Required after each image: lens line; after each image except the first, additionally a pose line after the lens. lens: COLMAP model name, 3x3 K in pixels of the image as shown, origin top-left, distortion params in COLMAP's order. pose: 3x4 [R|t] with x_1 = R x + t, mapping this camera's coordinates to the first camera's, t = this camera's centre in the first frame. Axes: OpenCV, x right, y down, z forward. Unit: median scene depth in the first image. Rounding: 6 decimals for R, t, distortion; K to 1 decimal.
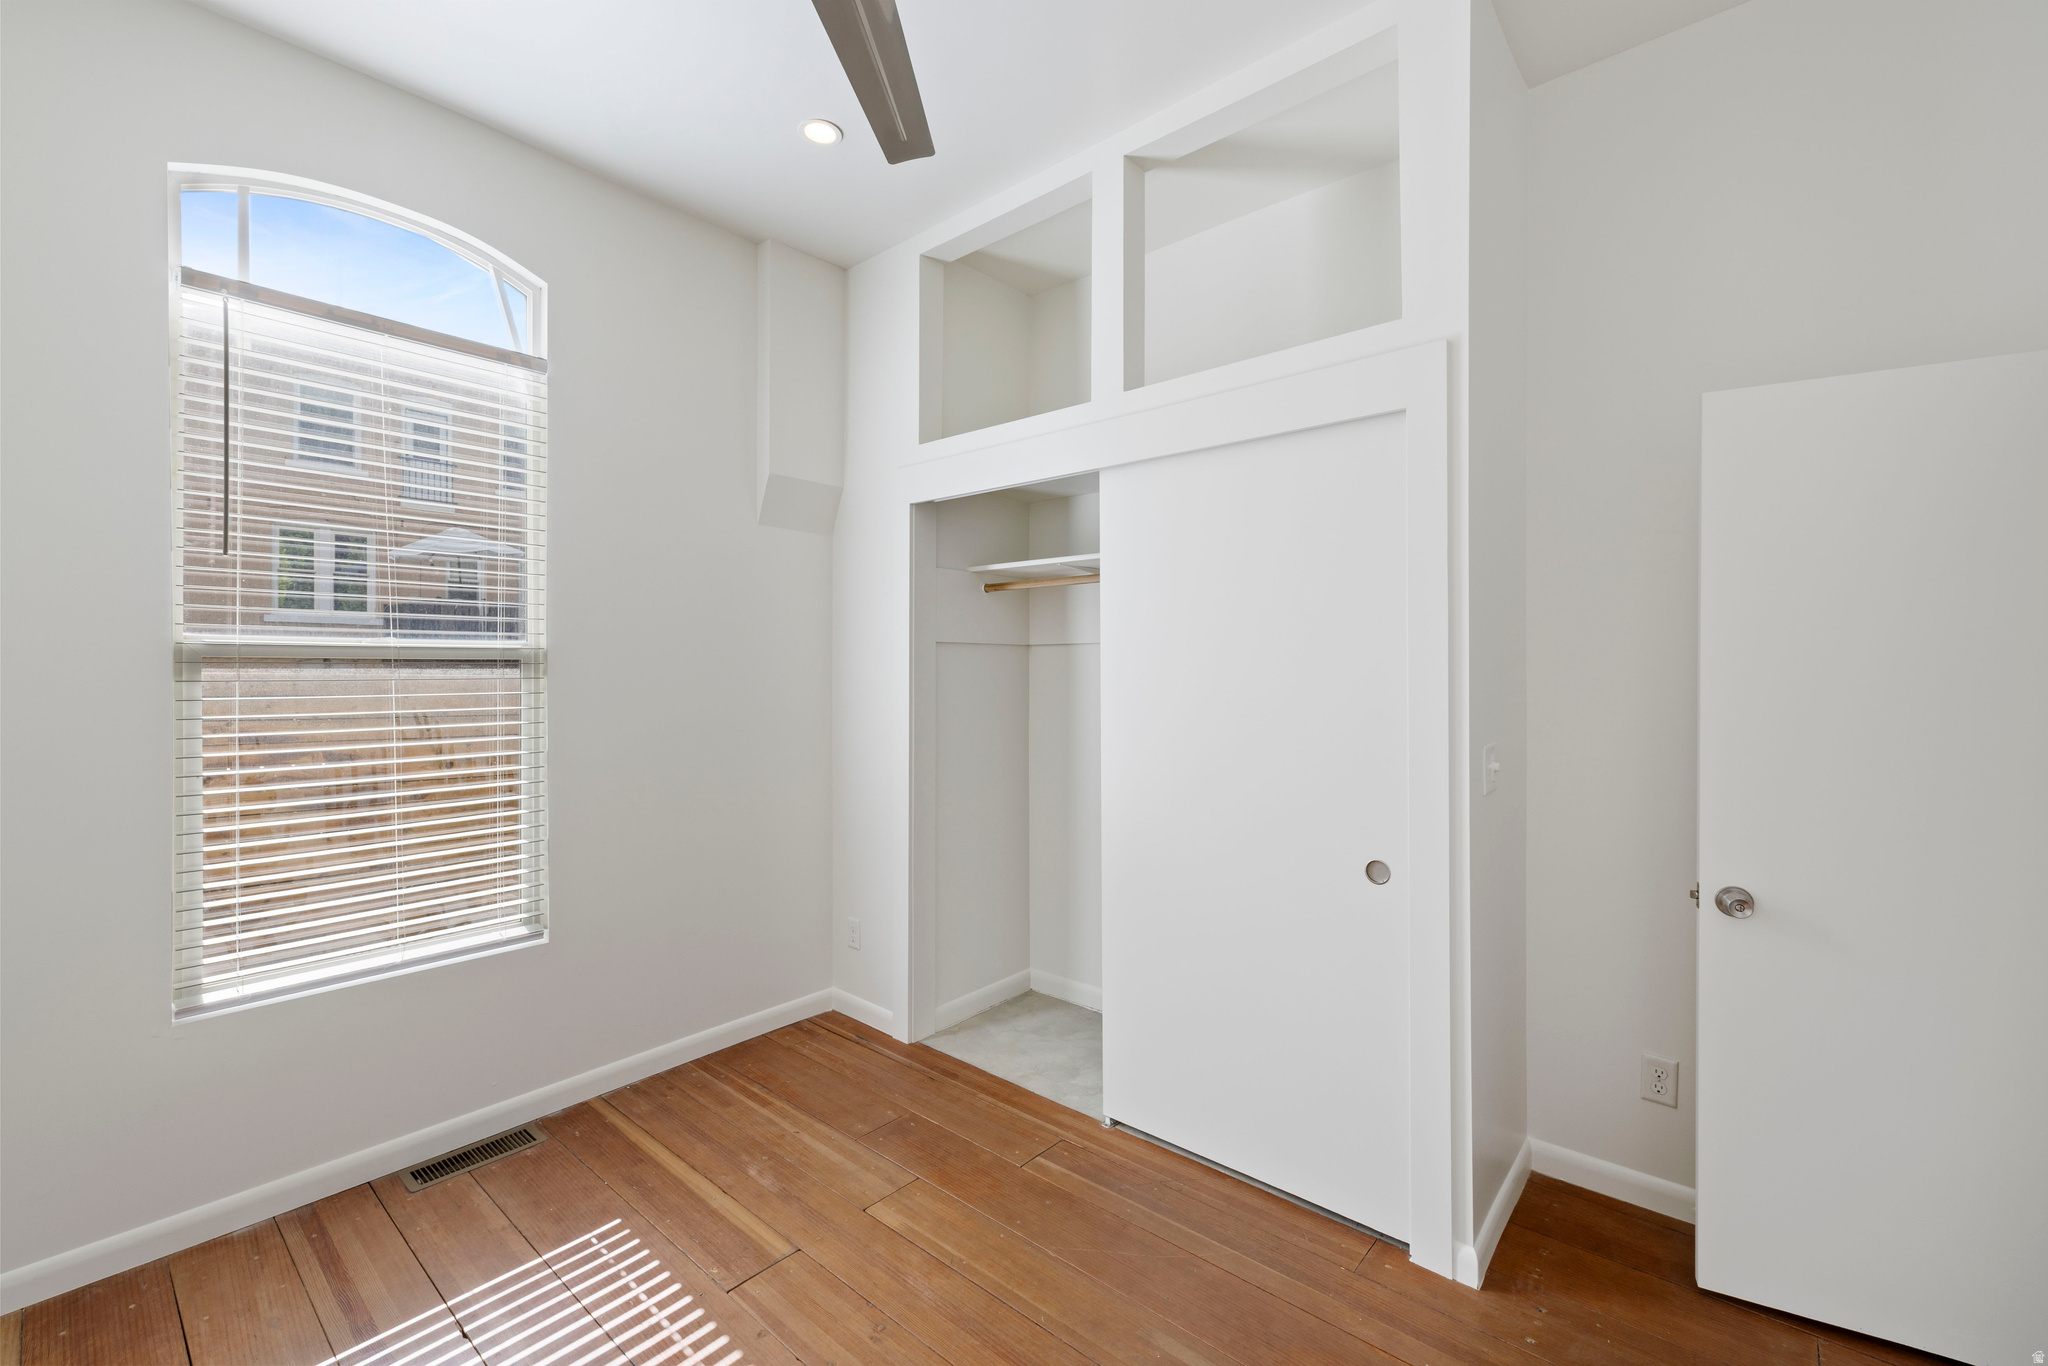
lens RADIAL K [[859.6, 0, 1017.6], [0, 859.6, 676.3], [0, 0, 1]] dist [-0.002491, 0.000191]
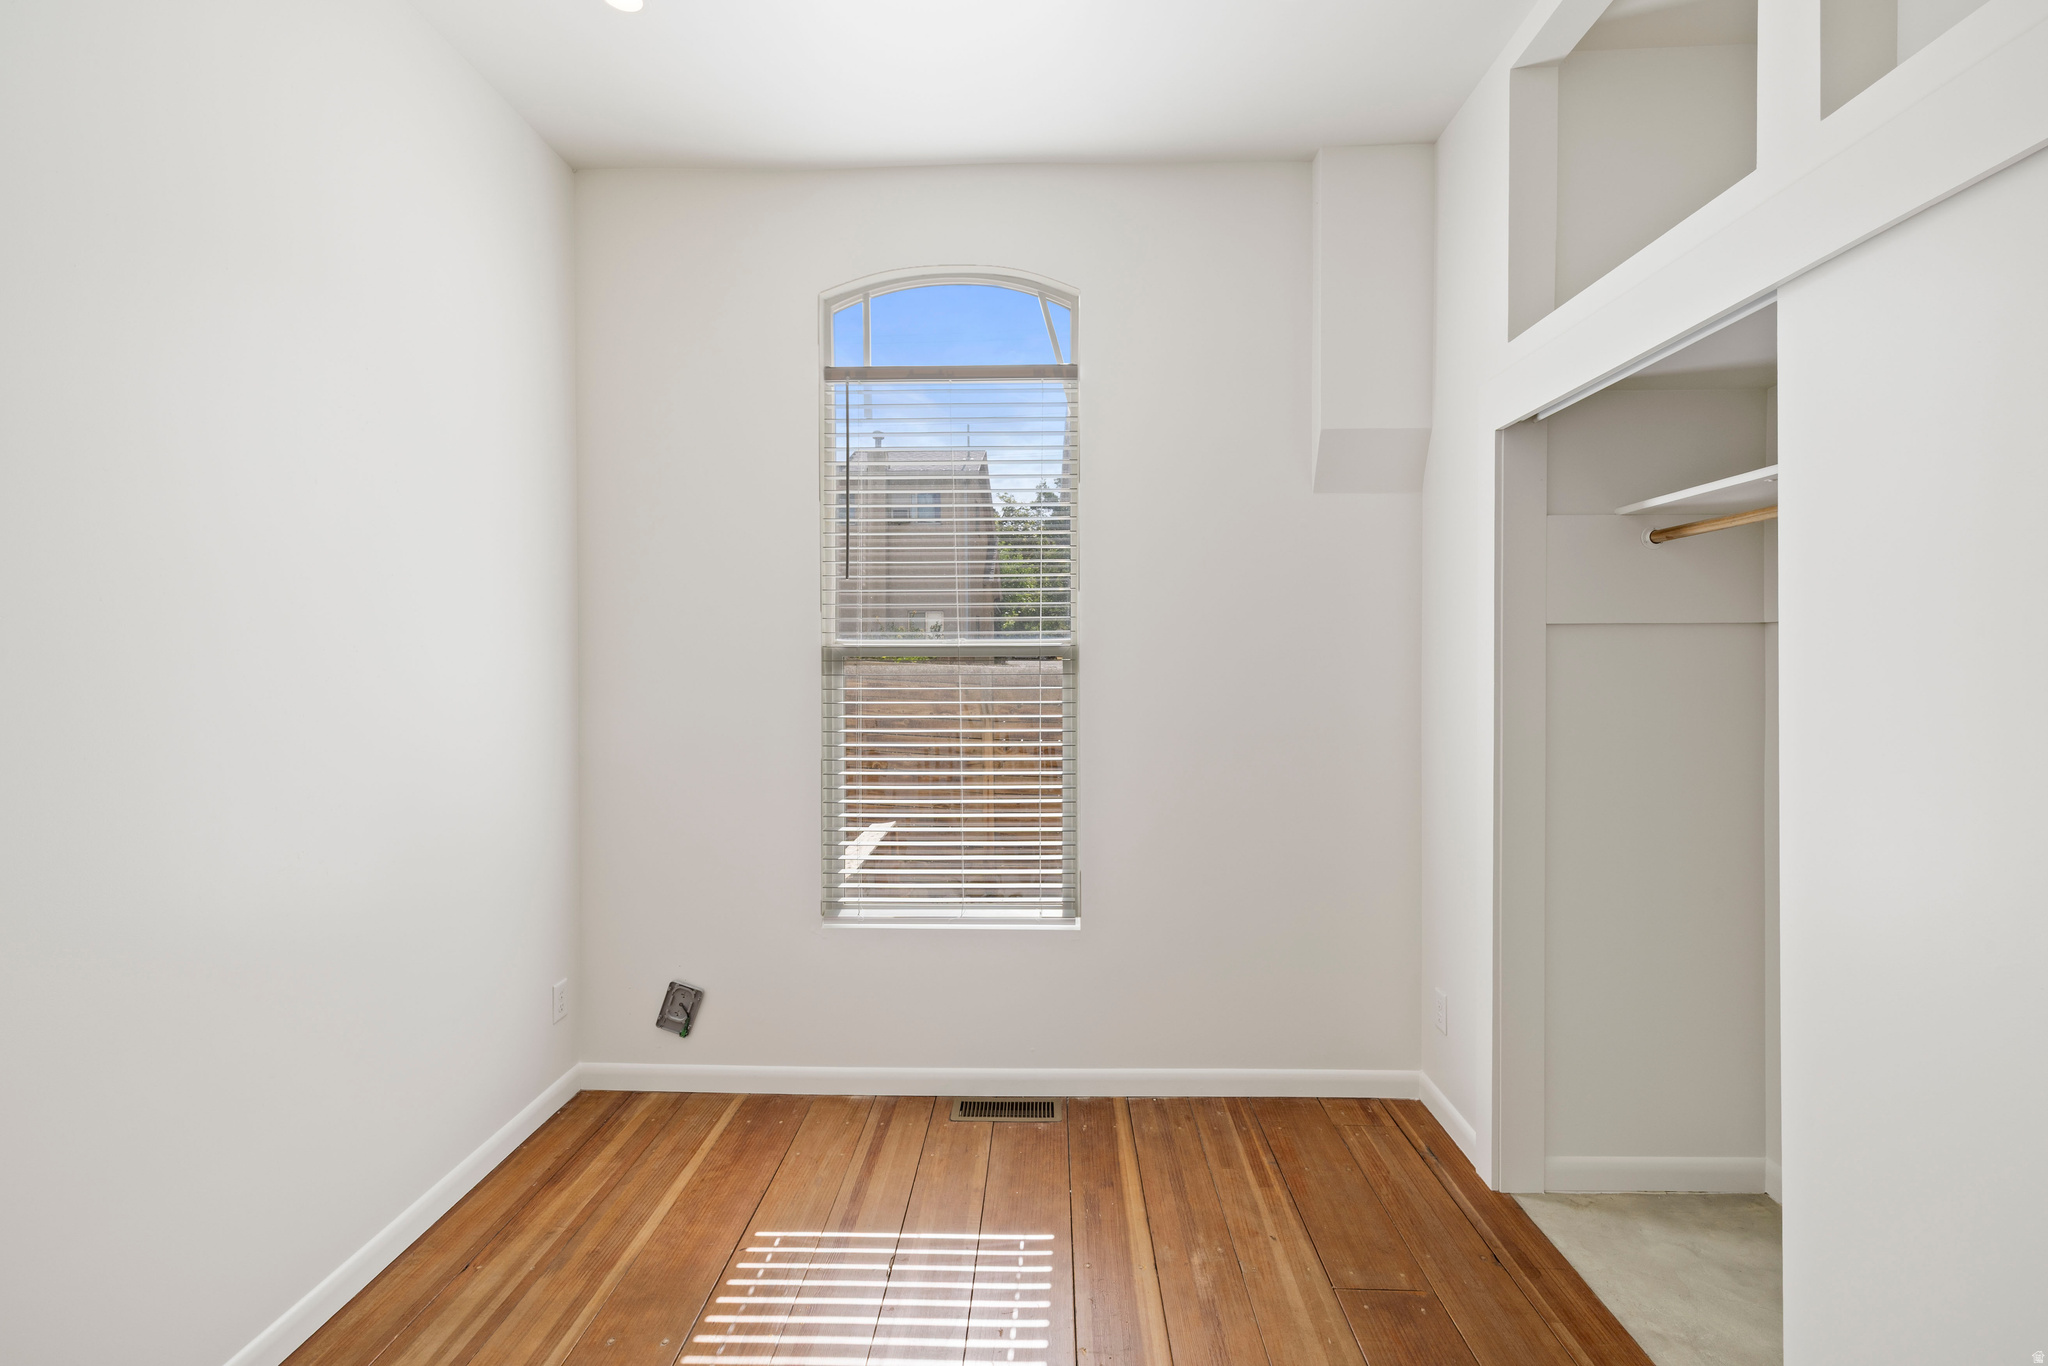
lens RADIAL K [[859.6, 0, 1024.5], [0, 859.6, 671.9], [0, 0, 1]] dist [-0.002491, 0.000191]
pose [[0.629264, 0.004418, -0.777179, 0.214860], [-0.002602, 0.999990, 0.003578, -0.003746], [0.777187, -0.000229, 0.629269, 0.301833]]
